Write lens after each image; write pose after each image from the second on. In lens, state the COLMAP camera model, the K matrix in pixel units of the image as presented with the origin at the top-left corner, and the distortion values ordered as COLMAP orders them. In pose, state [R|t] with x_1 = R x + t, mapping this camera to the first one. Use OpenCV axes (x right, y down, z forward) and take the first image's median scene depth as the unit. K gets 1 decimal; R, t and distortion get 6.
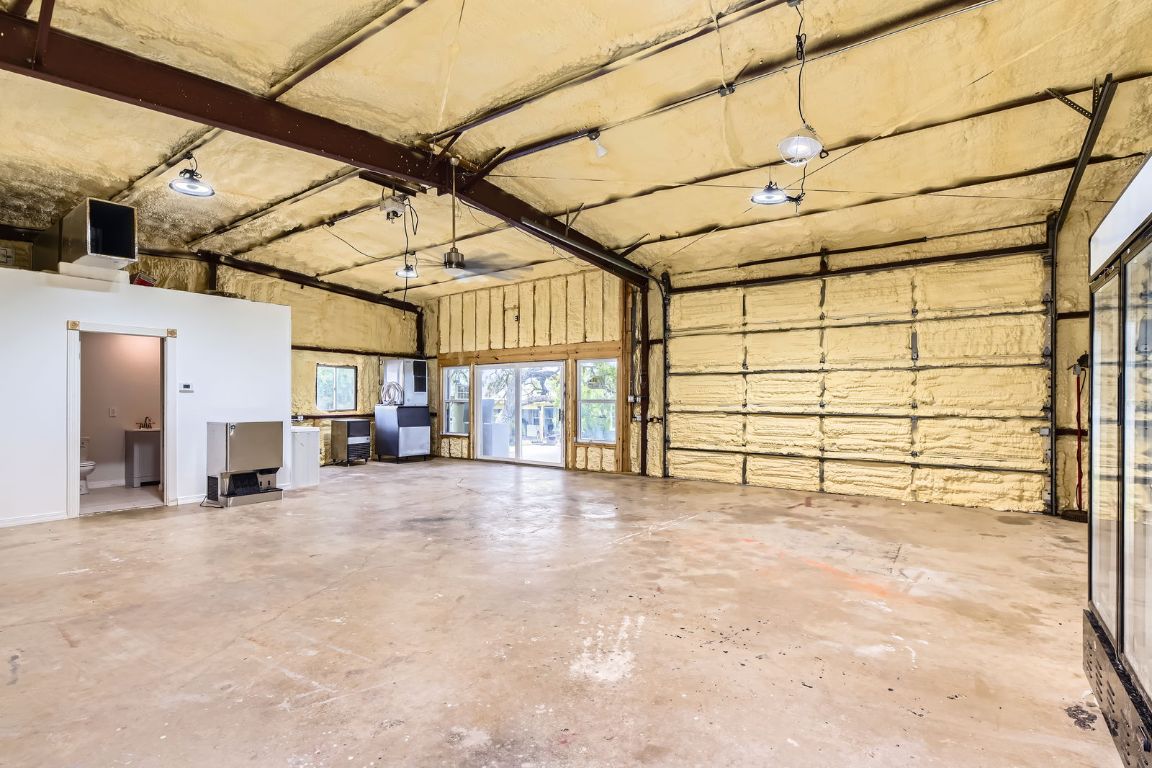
lens RADIAL K [[566.5, 0, 577.8], [0, 566.5, 394.0], [0, 0, 1]] dist [-0.002265, 0.000085]
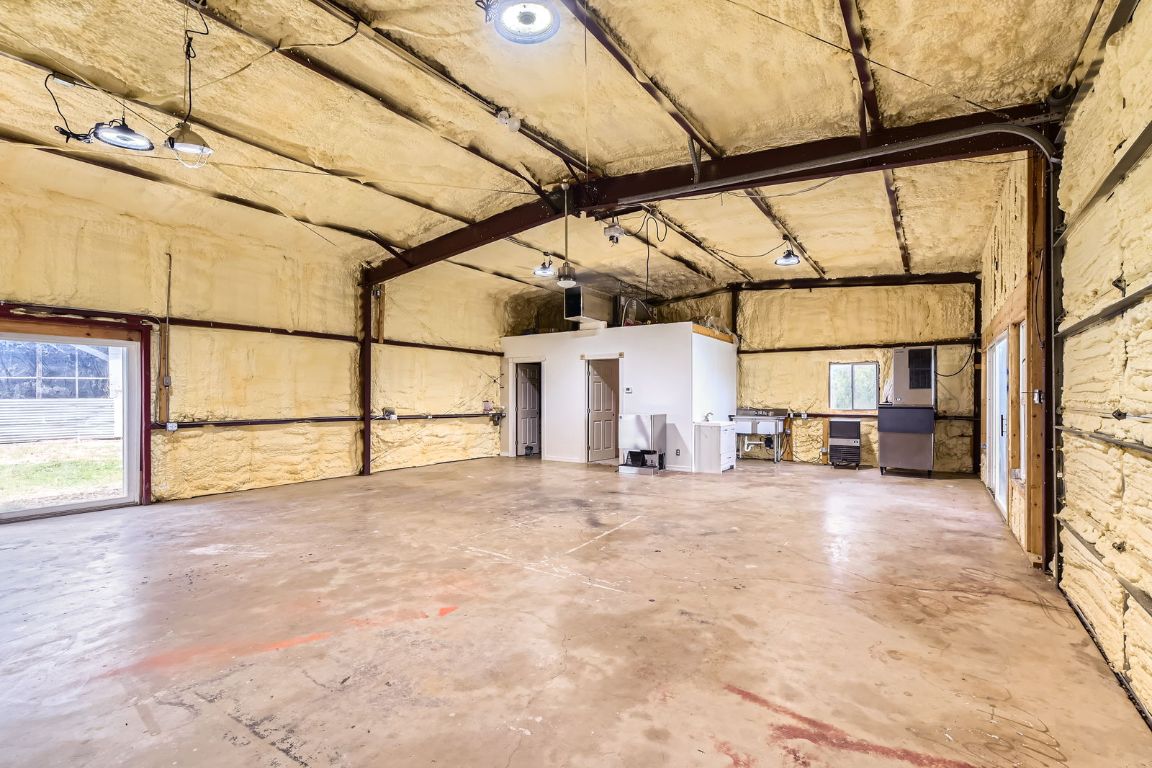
lens RADIAL K [[508.1, 0, 580.5], [0, 508.1, 391.1], [0, 0, 1]] dist [0.003416, 0.000048]
pose [[0.032788, -0.013543, -0.999371, 0.917279], [0.006757, 0.999888, -0.013328, 0.012425], [0.999439, -0.006316, 0.032876, 1.156506]]
